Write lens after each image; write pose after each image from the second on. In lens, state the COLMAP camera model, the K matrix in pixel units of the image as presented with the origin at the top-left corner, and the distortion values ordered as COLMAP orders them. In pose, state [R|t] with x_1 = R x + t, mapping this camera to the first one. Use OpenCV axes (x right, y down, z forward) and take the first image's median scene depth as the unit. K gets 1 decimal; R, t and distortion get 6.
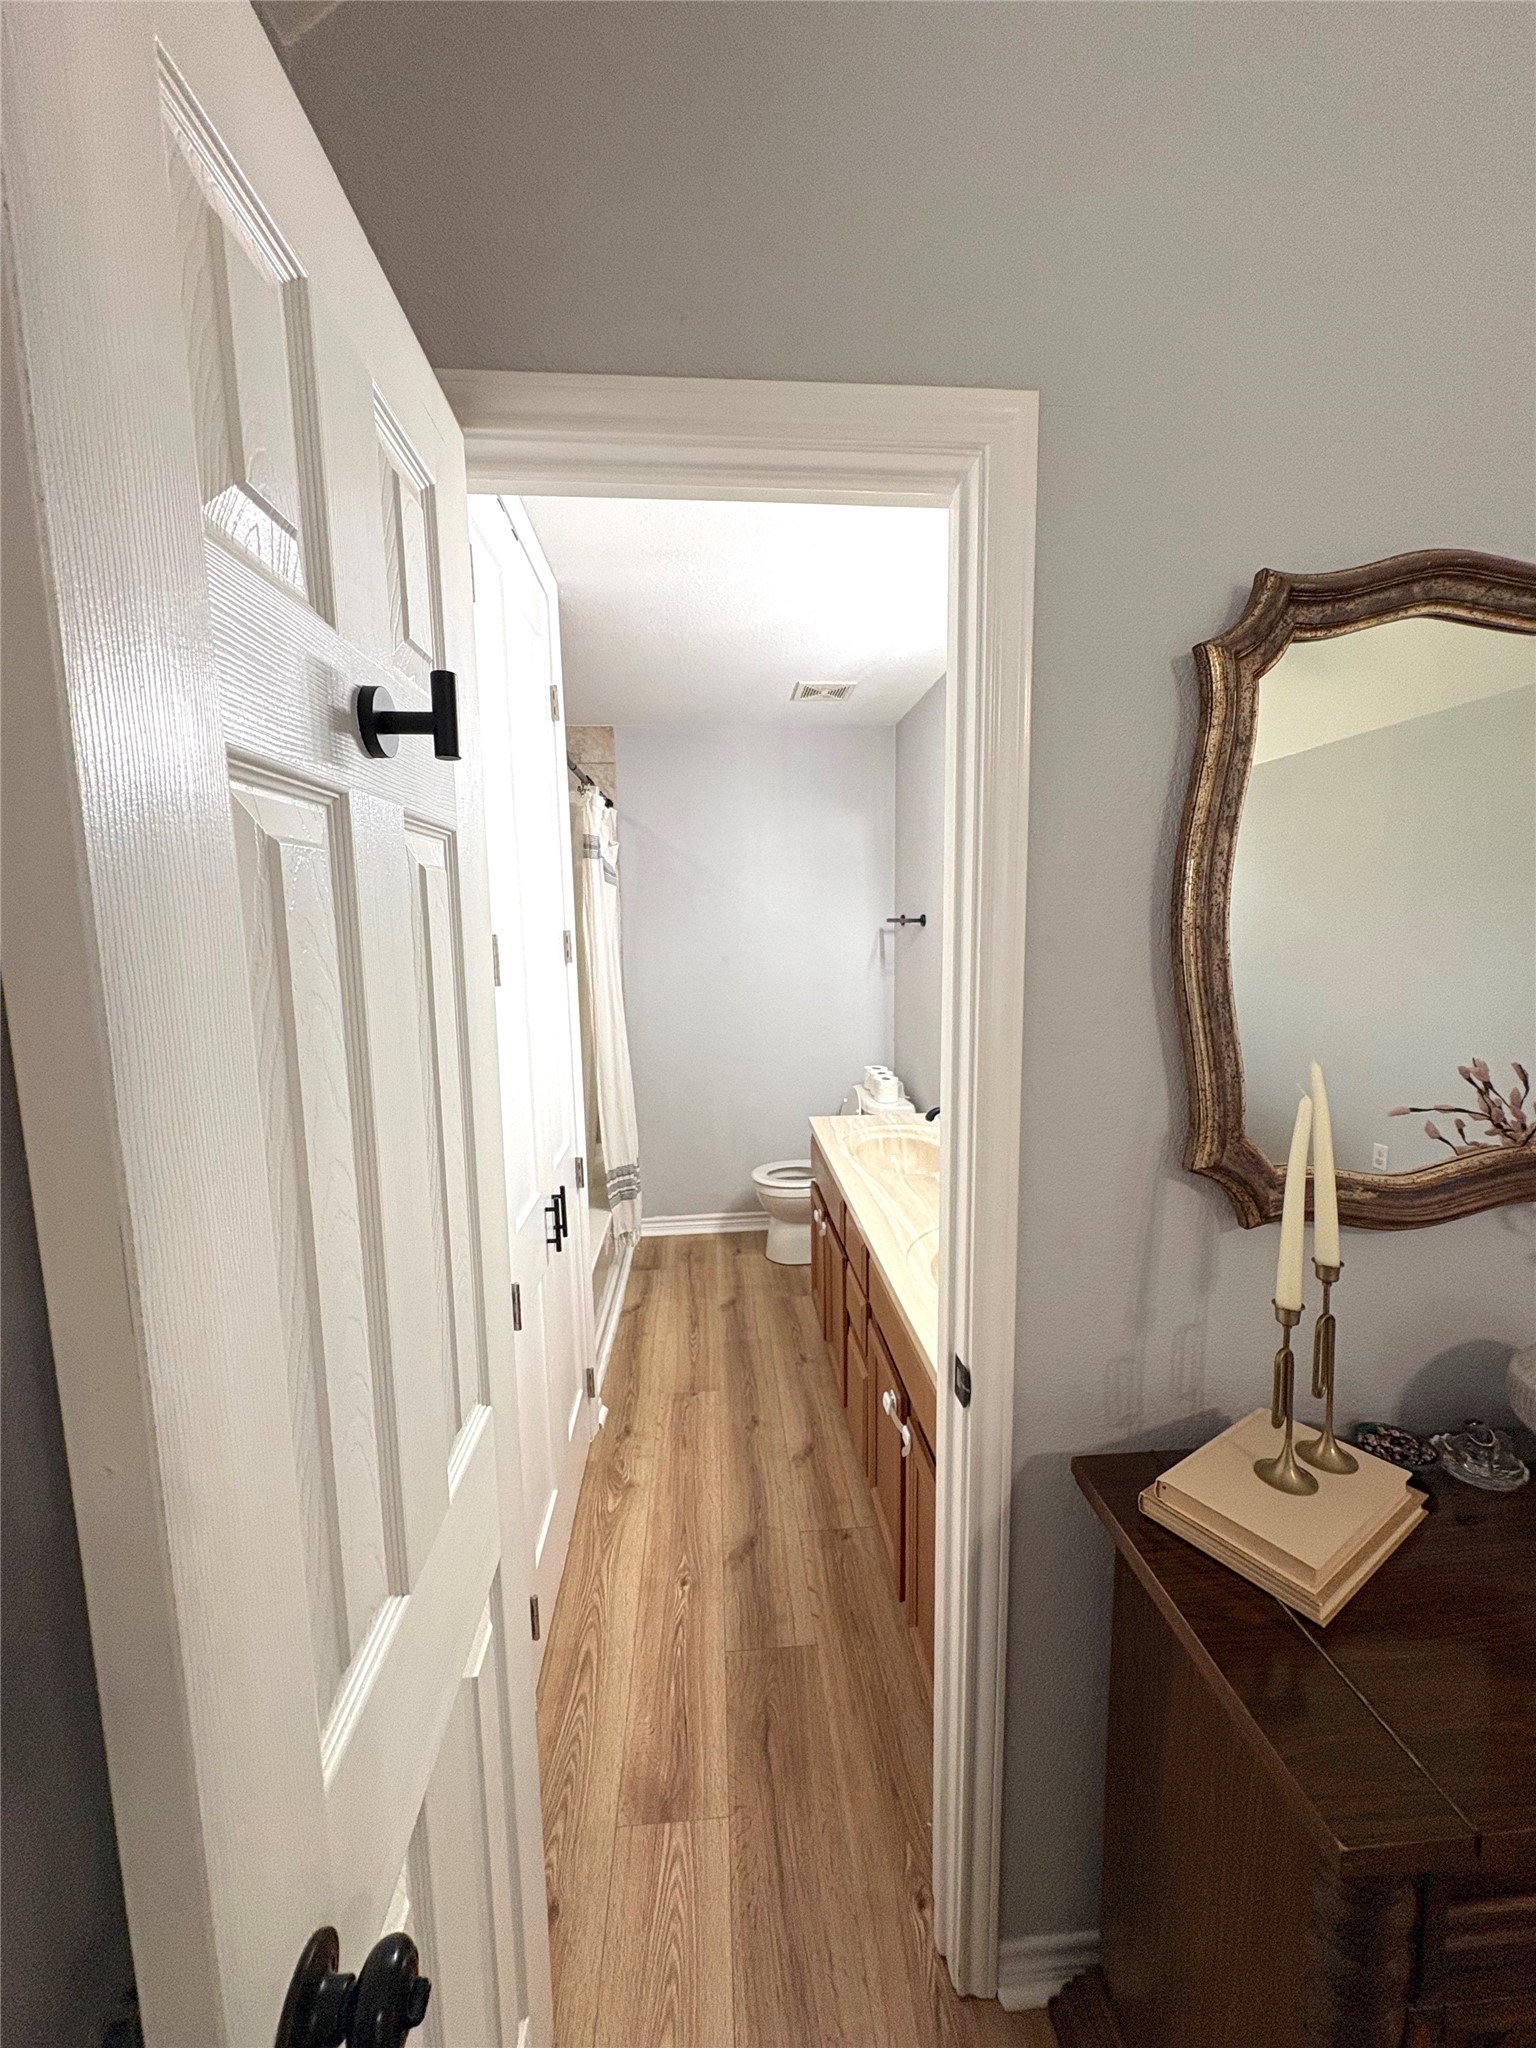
lens RADIAL K [[809.7, 0, 767.3], [0, 809.7, 1023.8], [0, 0, 1]] dist [-0.000527, -0.000018]
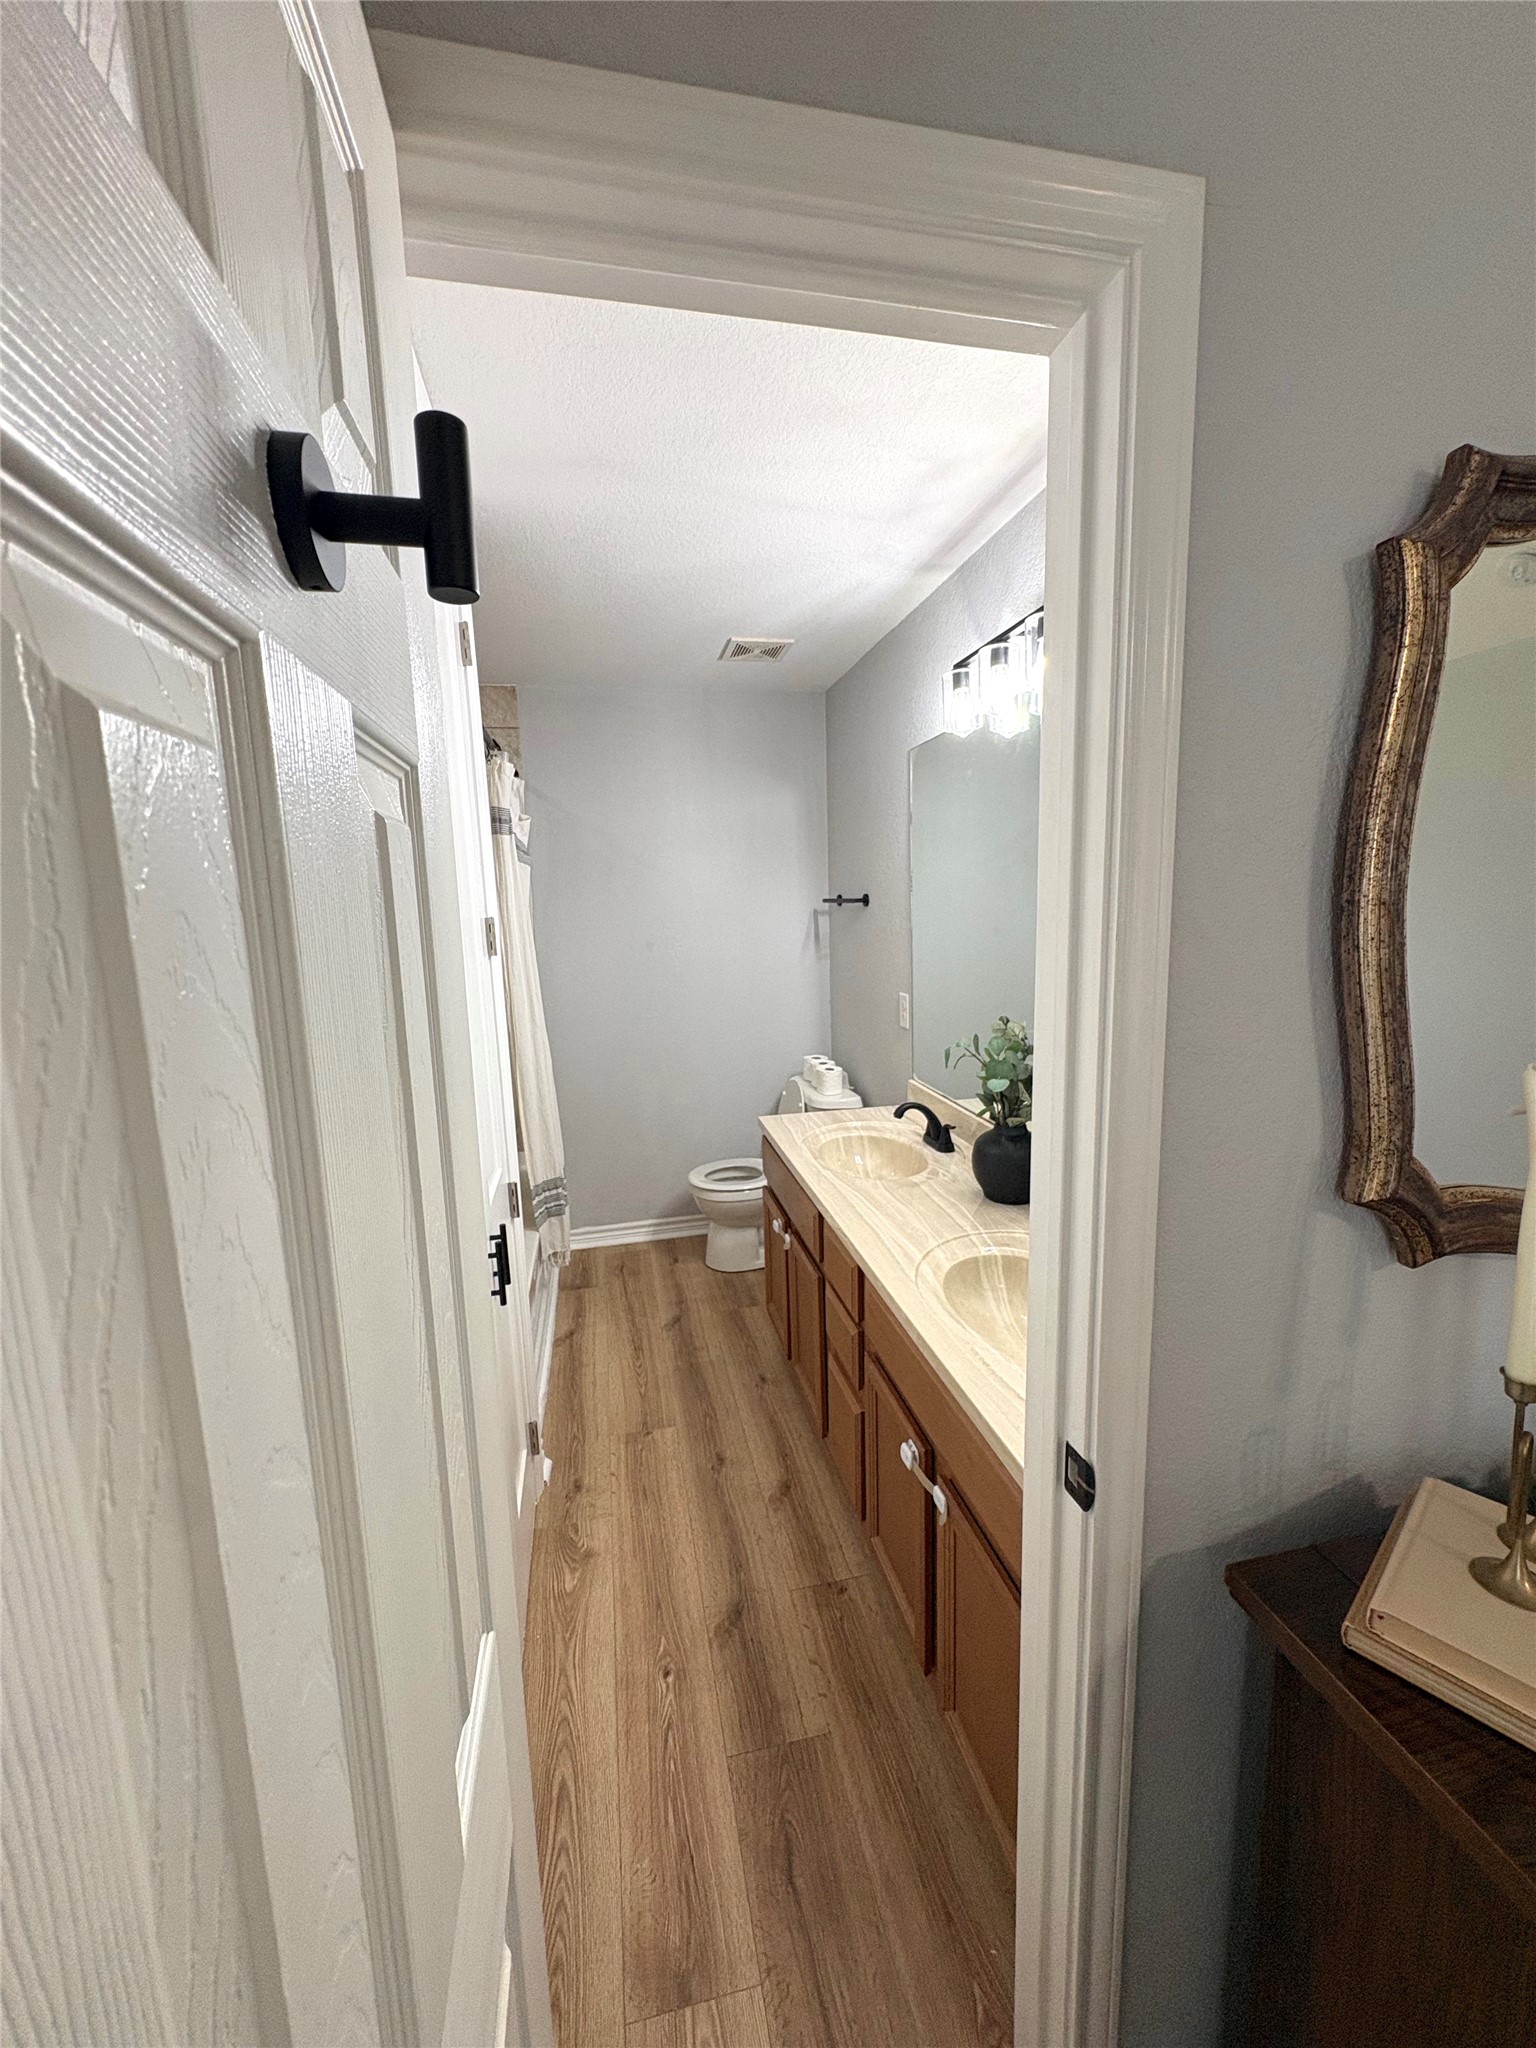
lens RADIAL K [[809.7, 0, 767.3], [0, 809.7, 1023.8], [0, 0, 1]] dist [-0.000527, -0.000018]
pose [[0.991009, -0.032732, 0.129729, -0.077681], [0.029827, 0.999260, 0.024273, -0.017331], [-0.130428, -0.020185, 0.991252, 0.130167]]
